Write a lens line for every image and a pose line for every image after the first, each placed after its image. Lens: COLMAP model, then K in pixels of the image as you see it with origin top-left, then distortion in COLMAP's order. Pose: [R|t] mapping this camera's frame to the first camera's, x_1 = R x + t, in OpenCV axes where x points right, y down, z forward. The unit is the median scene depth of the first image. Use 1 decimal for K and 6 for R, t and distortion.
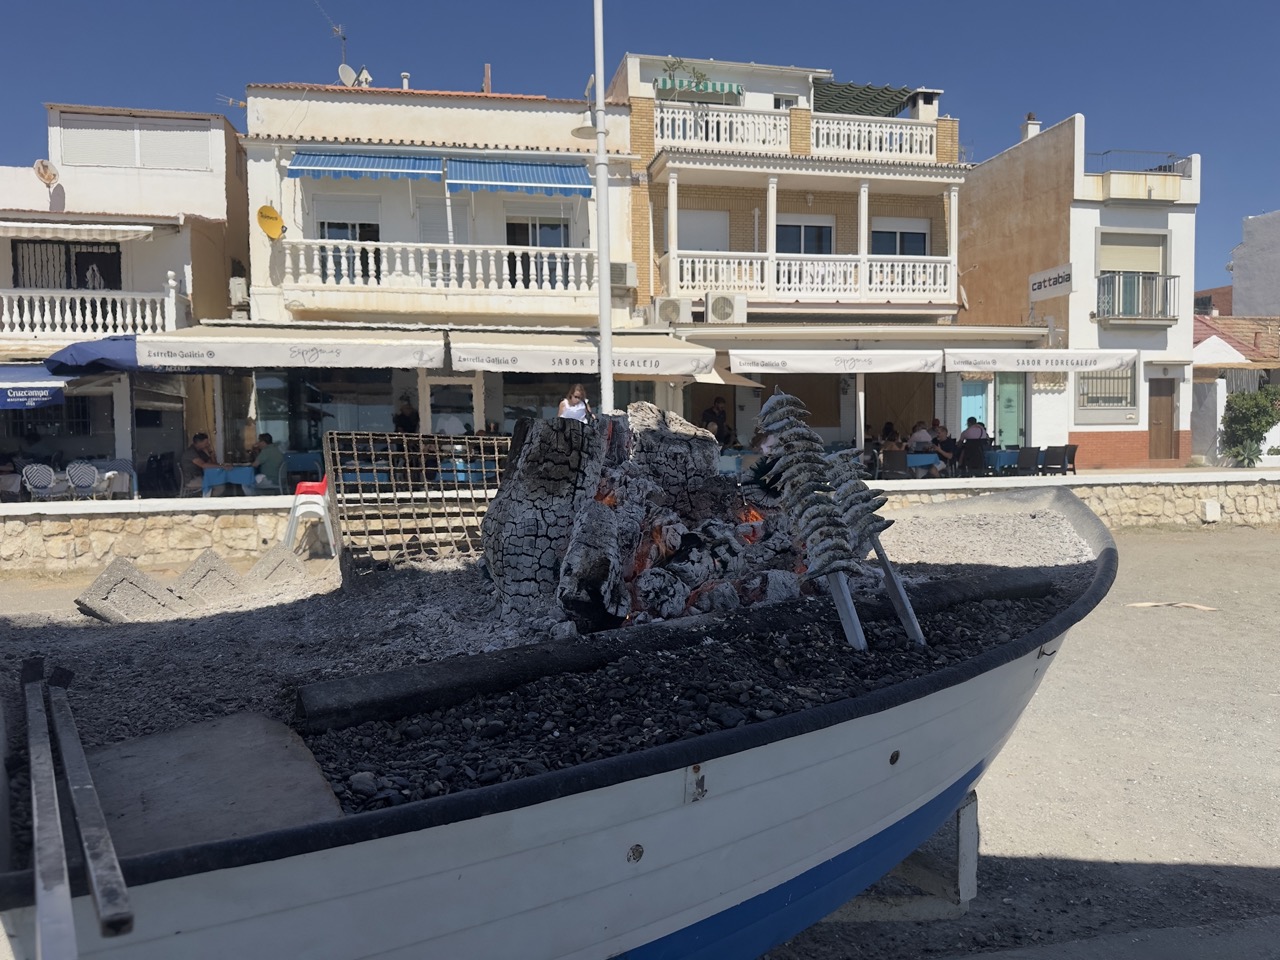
lens RADIAL K [[887.8, 0, 640.0], [0, 887.8, 480.0], [0, 0, 1]] dist [0.045240, -0.000978]
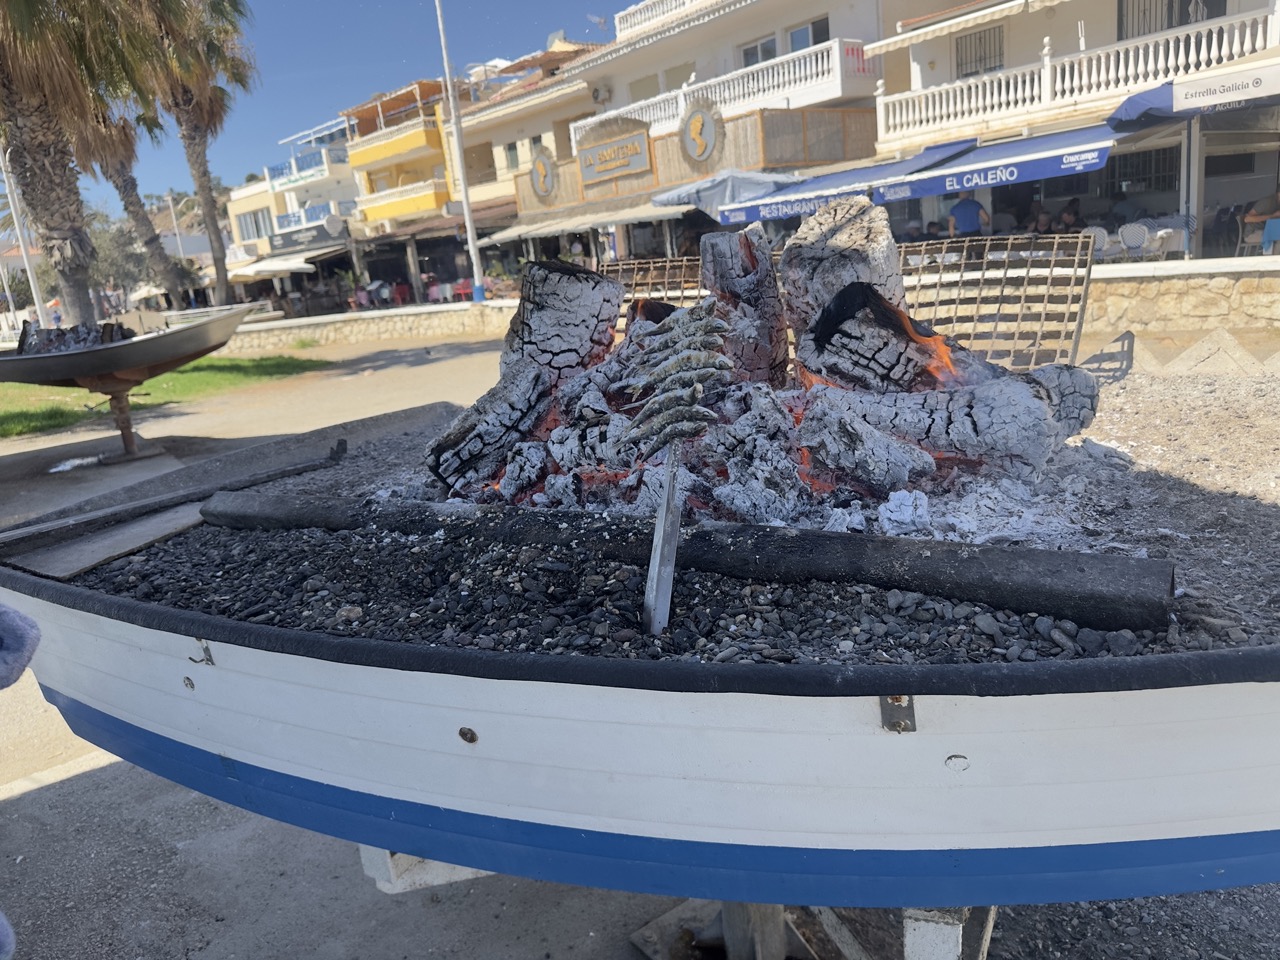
lens RADIAL K [[899.4, 0, 640.8], [0, 899.4, 494.7], [0, 0, 1]] dist [-0.003612, -0.002426]
pose [[0.444858, 0.199374, -0.873127, 0.749543], [0.054570, 0.967061, 0.248626, -0.057956], [0.893937, -0.158250, 0.419325, 0.636567]]
